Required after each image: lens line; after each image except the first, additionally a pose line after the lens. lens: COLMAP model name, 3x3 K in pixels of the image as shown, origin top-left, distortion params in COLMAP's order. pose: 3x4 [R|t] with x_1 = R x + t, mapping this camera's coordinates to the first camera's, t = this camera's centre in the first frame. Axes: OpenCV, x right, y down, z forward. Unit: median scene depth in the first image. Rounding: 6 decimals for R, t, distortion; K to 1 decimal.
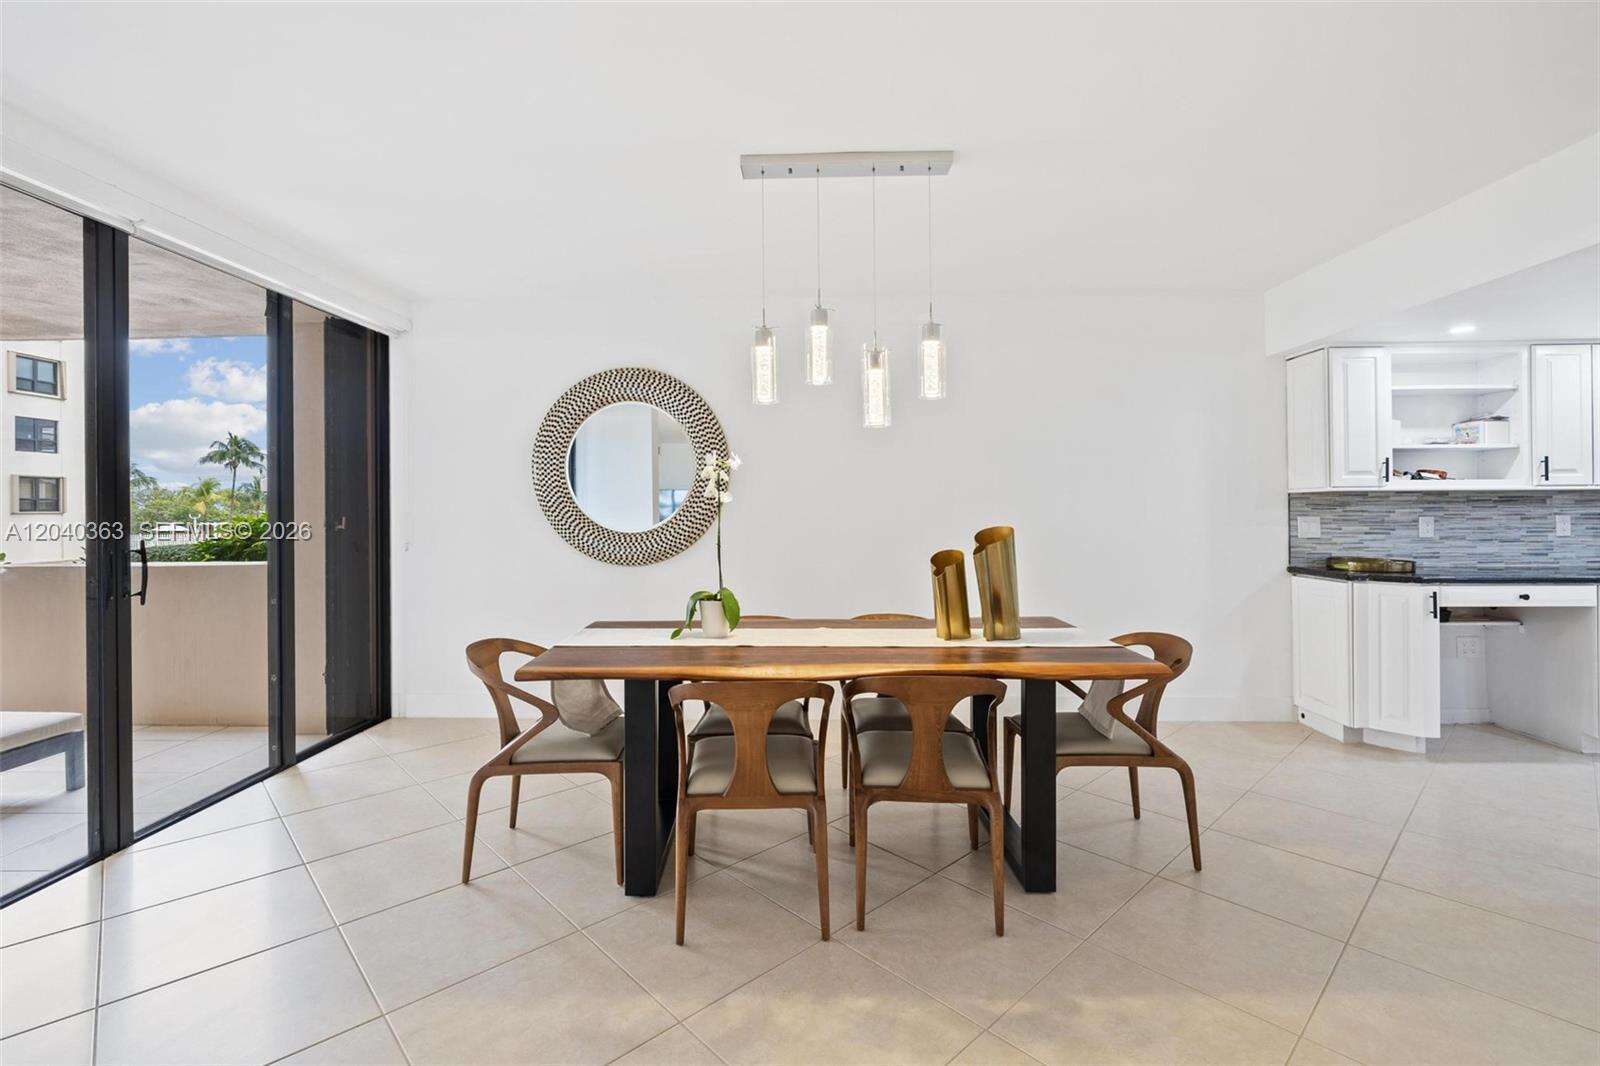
lens RADIAL K [[724.3, 0, 792.3], [0, 724.3, 508.2], [0, 0, 1]] dist [-0.003842, 0.000710]
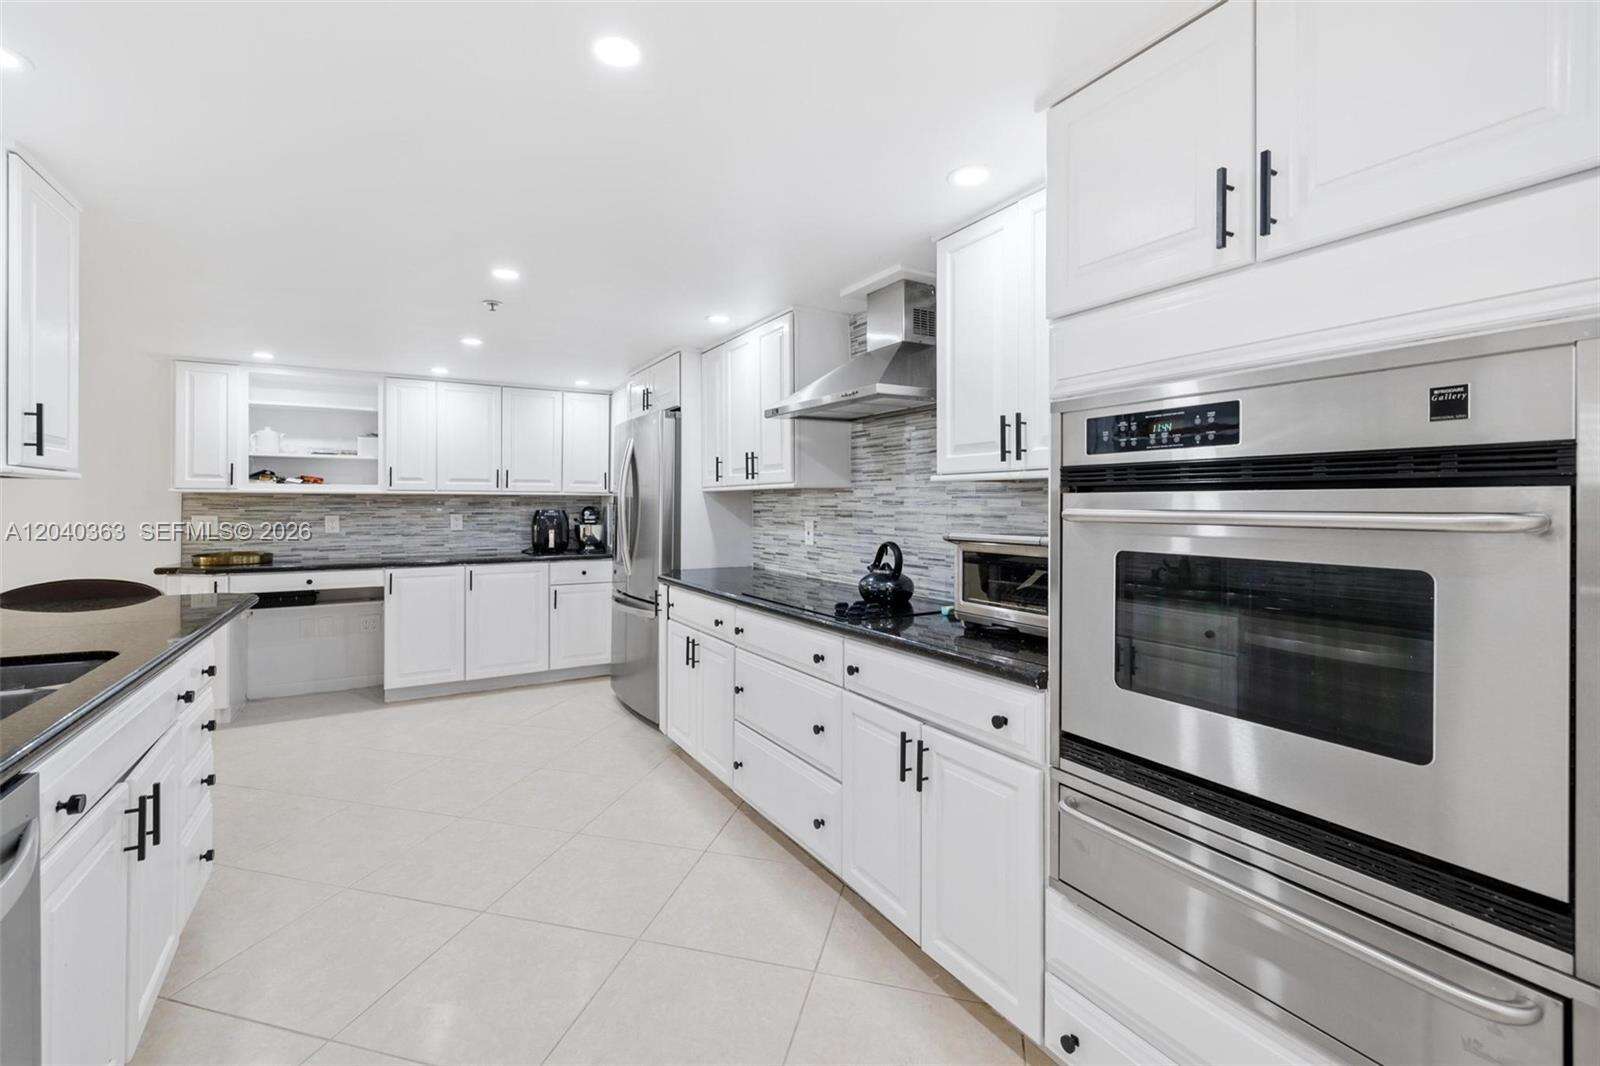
lens RADIAL K [[689.0, 0, 788.4], [0, 689.0, 509.5], [0, 0, 1]] dist [0.002772, 0.000164]
pose [[0.851872, 0.002505, 0.523744, 0.971438], [-0.004729, 0.999985, 0.002909, -0.005242], [-0.523728, -0.004955, 0.851871, -0.365143]]
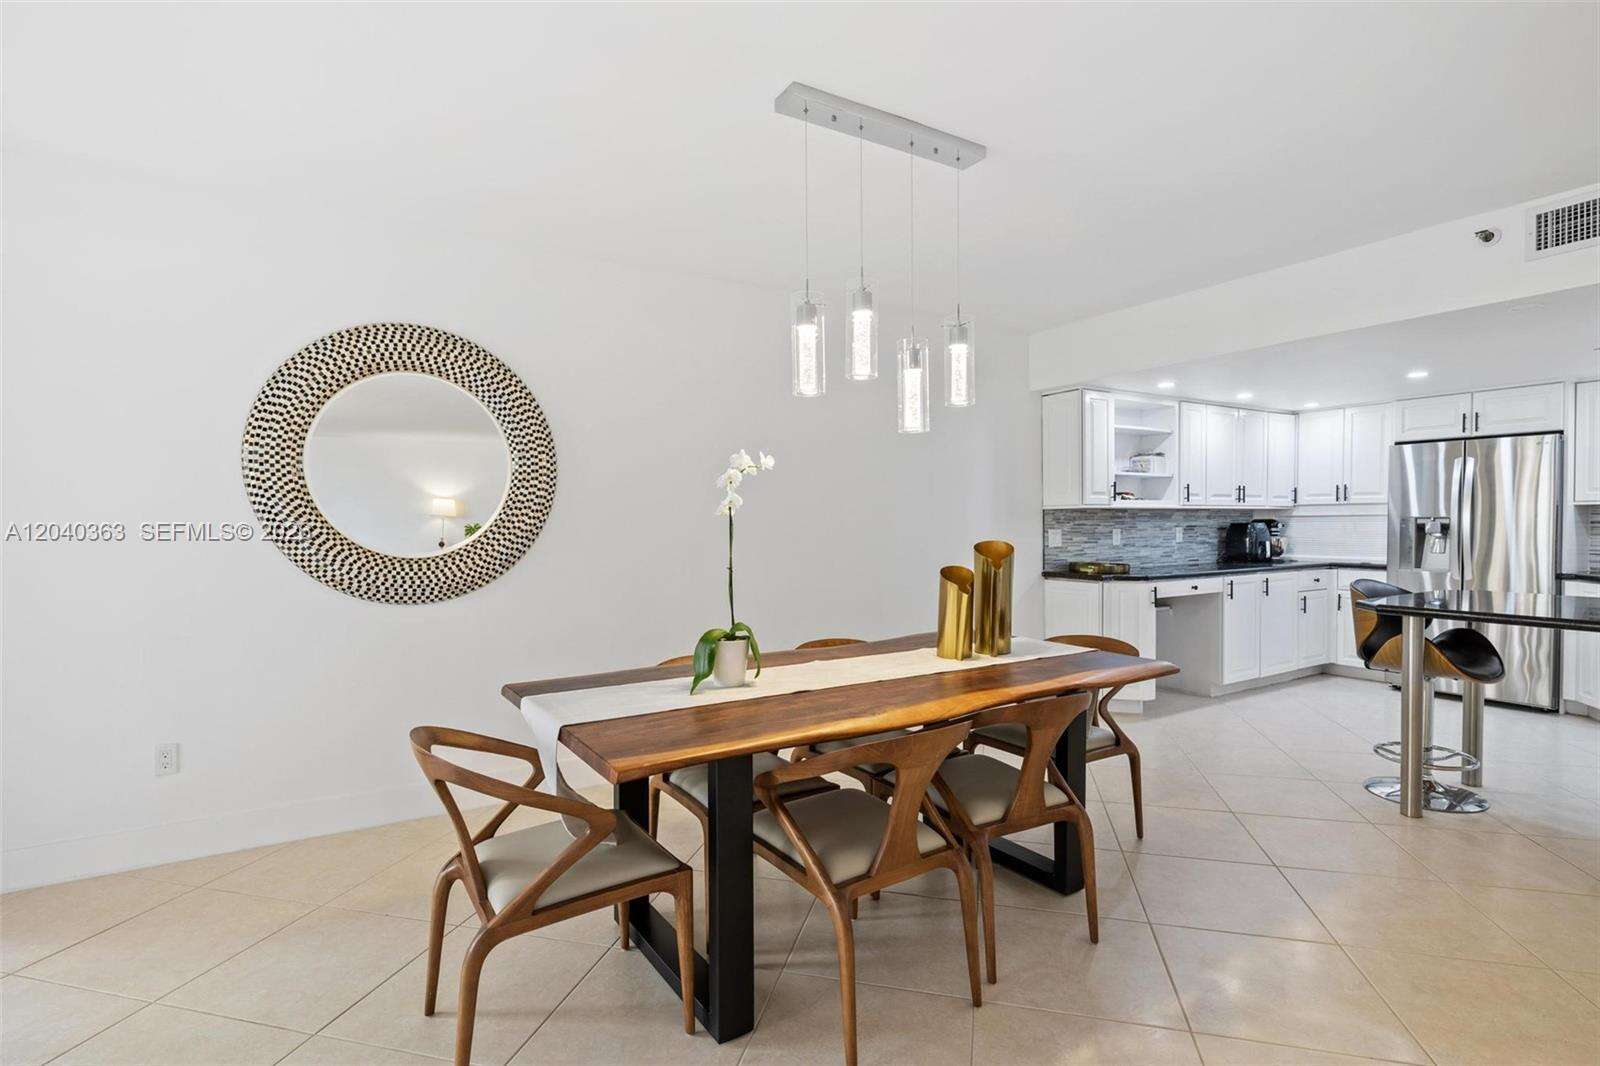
lens RADIAL K [[765.7, 0, 802.0], [0, 765.7, 536.0], [0, 0, 1]] dist [-0.004760, 0.000036]
pose [[0.838819, -0.010818, 0.544303, -0.339710], [0.000986, 0.999831, 0.018351, -0.000746], [-0.544410, -0.014857, 0.838688, 0.179005]]
